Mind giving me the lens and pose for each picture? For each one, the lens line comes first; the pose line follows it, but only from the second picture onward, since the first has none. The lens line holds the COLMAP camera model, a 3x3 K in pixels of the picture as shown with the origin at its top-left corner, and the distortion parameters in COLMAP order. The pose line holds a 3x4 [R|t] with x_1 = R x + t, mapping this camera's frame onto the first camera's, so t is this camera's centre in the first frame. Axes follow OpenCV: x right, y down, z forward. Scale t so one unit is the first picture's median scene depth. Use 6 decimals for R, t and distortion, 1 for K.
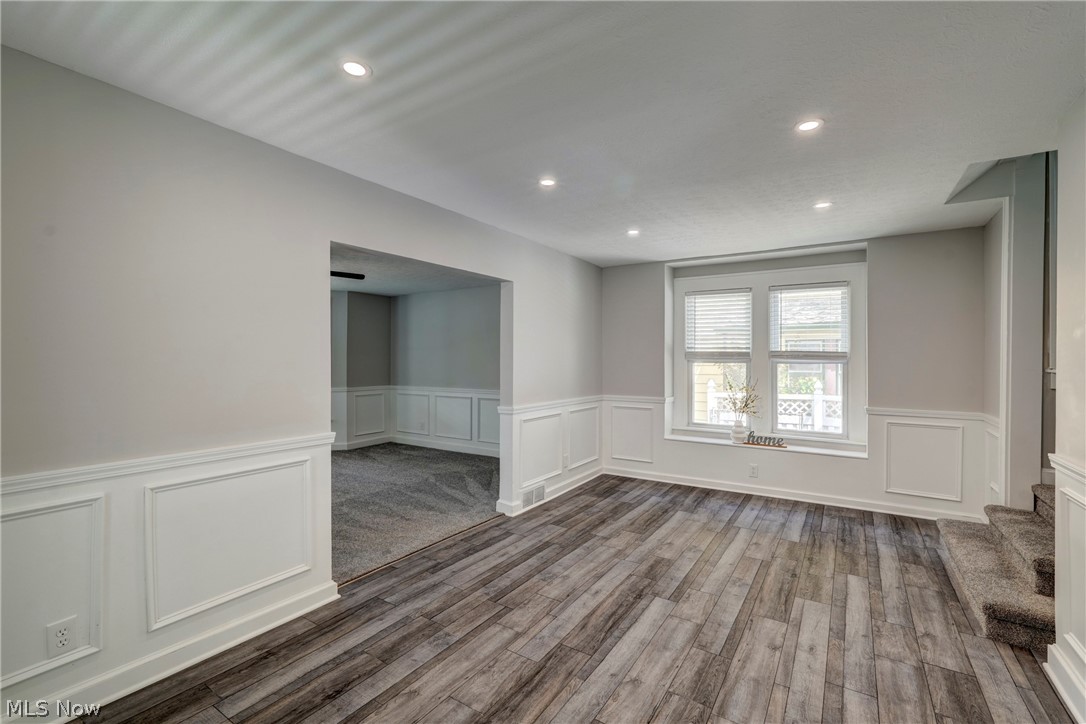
lens RADIAL K [[474.0, 0, 543.0], [0, 474.0, 362.0], [0, 0, 1]] dist [-0.017096, 0.009180]
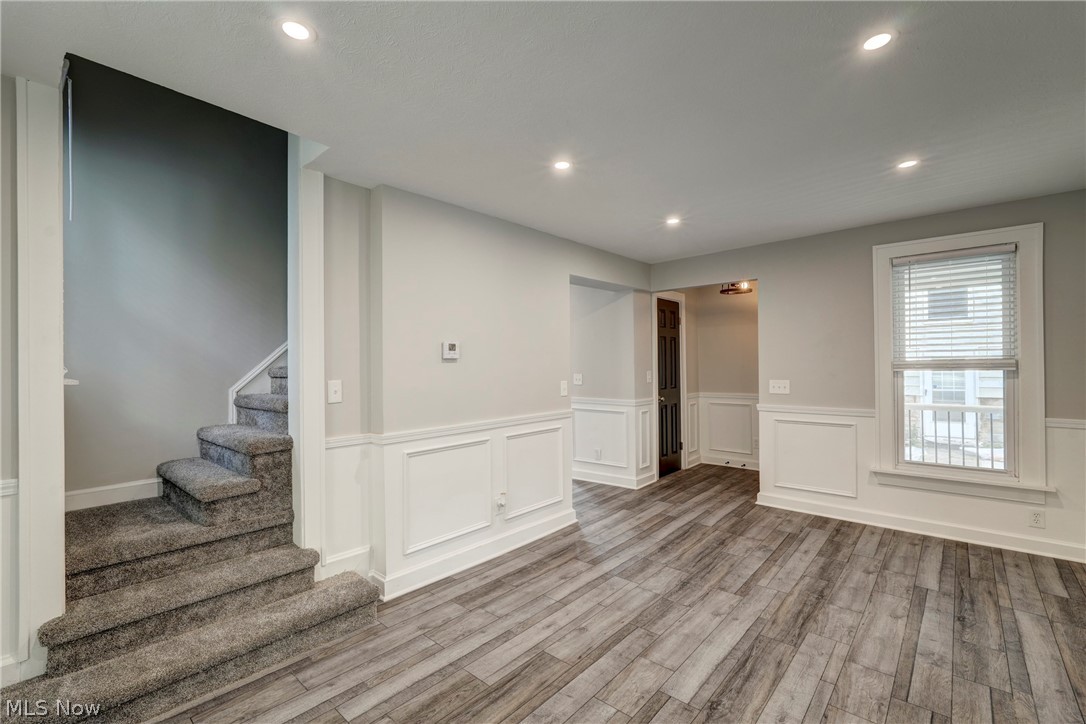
lens RADIAL K [[474.0, 0, 543.0], [0, 474.0, 362.0], [0, 0, 1]] dist [-0.017096, 0.009180]
pose [[-0.989064, 0.007788, 0.147280, 0.401072], [0.008369, 0.999959, 0.003325, -0.006164], [-0.147248, 0.004522, -0.989089, 1.996629]]
